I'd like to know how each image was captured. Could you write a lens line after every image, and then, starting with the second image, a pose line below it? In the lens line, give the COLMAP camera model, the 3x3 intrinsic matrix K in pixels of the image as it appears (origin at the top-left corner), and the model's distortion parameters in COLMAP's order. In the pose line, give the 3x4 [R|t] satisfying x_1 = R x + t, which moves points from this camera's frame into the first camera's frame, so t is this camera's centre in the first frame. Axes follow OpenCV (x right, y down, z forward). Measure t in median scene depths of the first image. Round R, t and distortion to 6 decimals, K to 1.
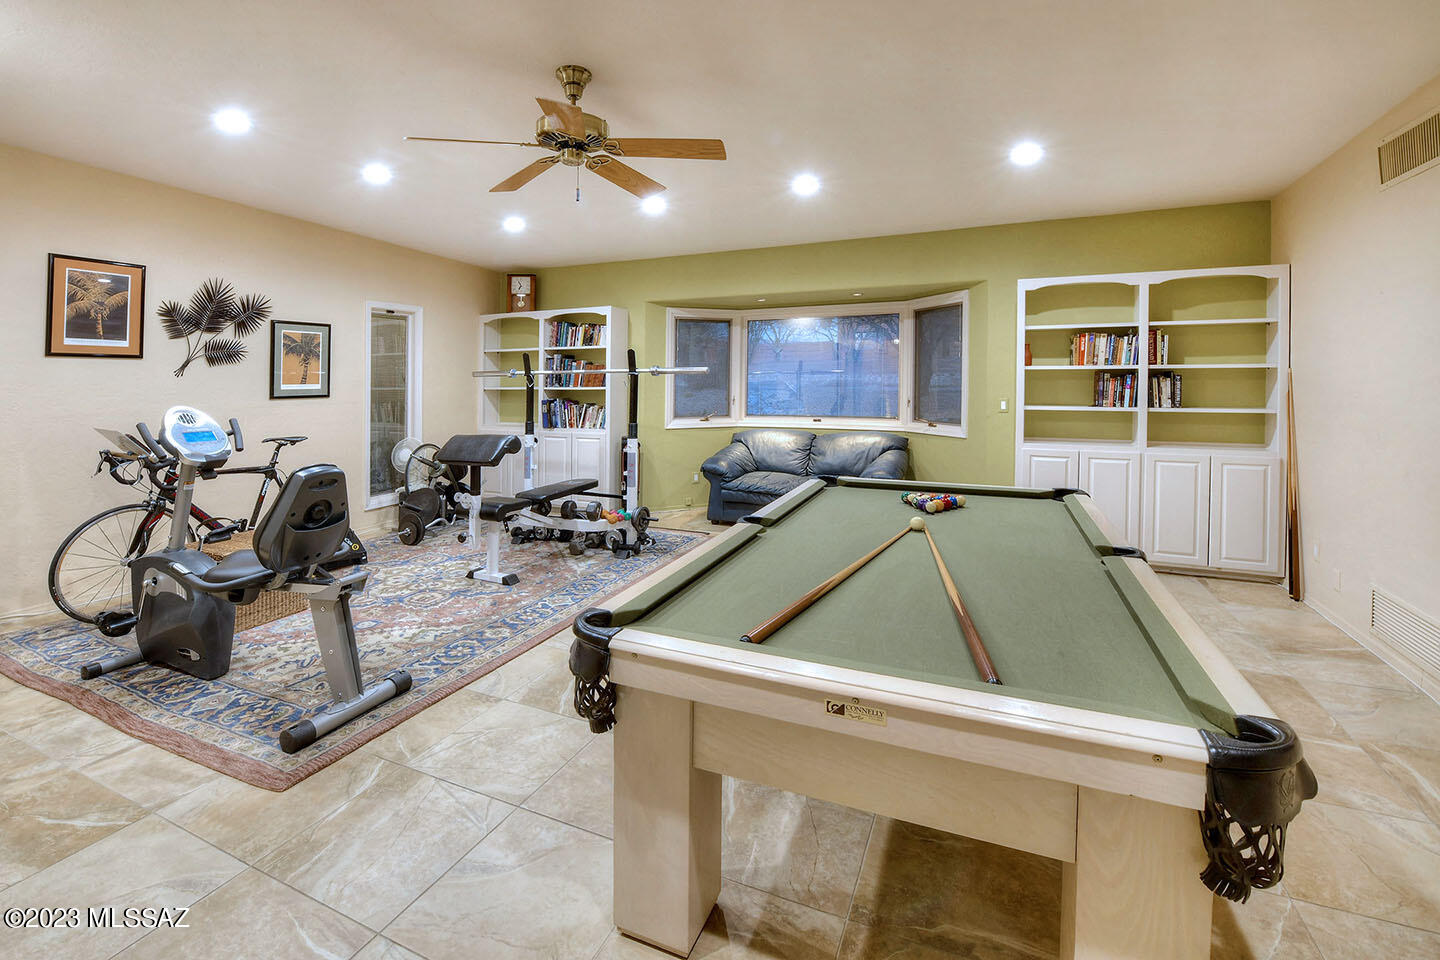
lens RADIAL K [[623.8, 0, 733.1], [0, 623.8, 397.2], [0, 0, 1]] dist [-0.001091, -0.003297]
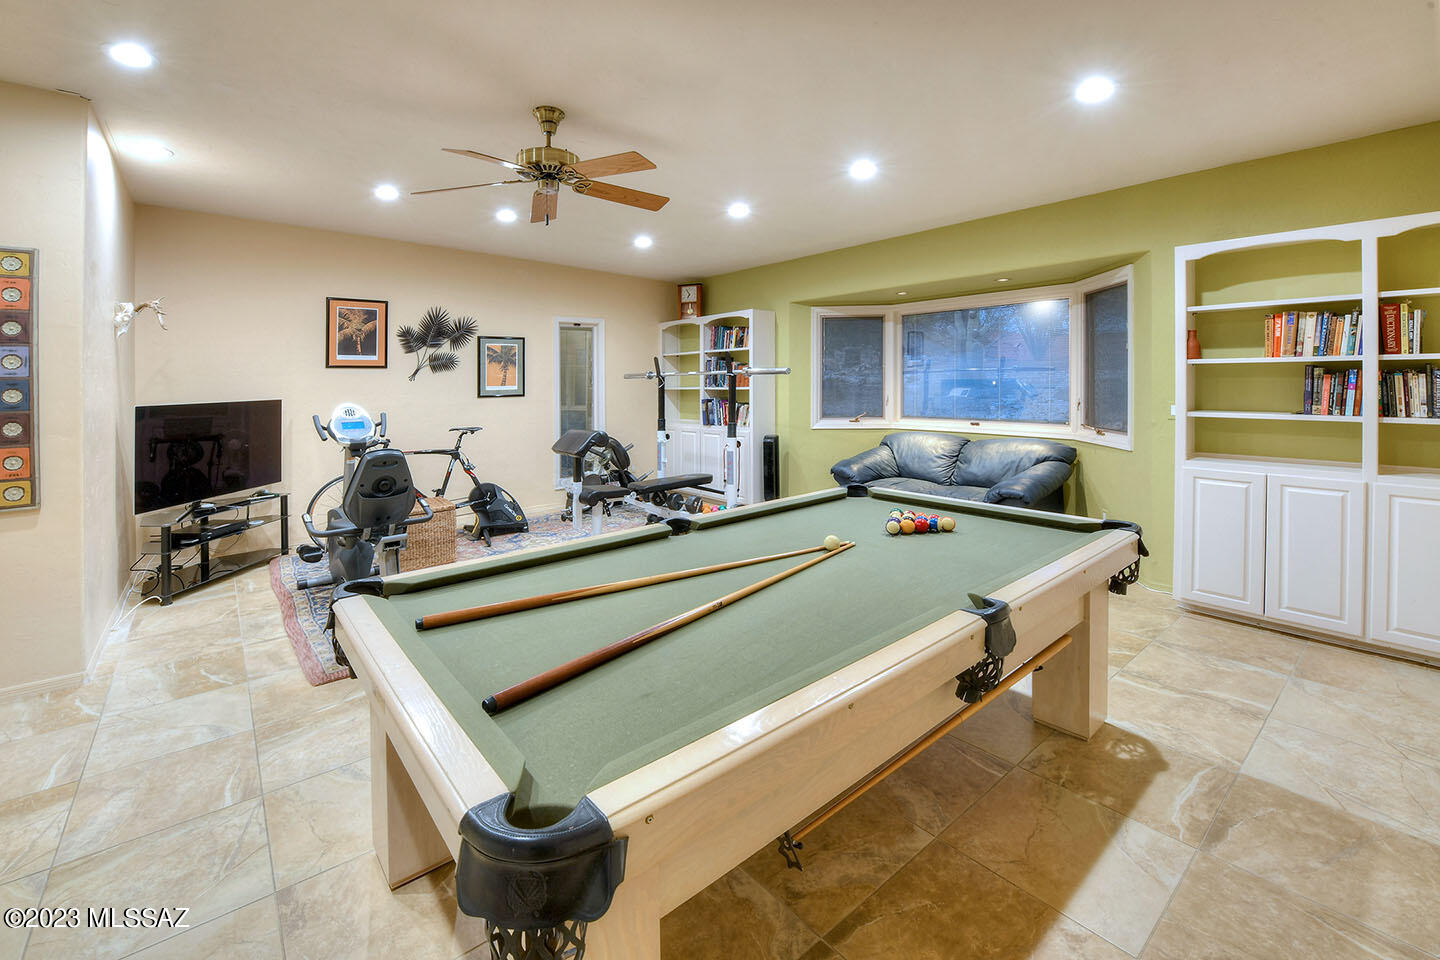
lens RADIAL K [[623.8, 0, 733.1], [0, 623.8, 397.2], [0, 0, 1]] dist [-0.001091, -0.003297]
pose [[0.900888, 0.005056, -0.434022, 0.299108], [-0.003578, 0.999985, 0.004223, -0.005124], [0.434037, -0.002251, 0.900892, 0.070364]]
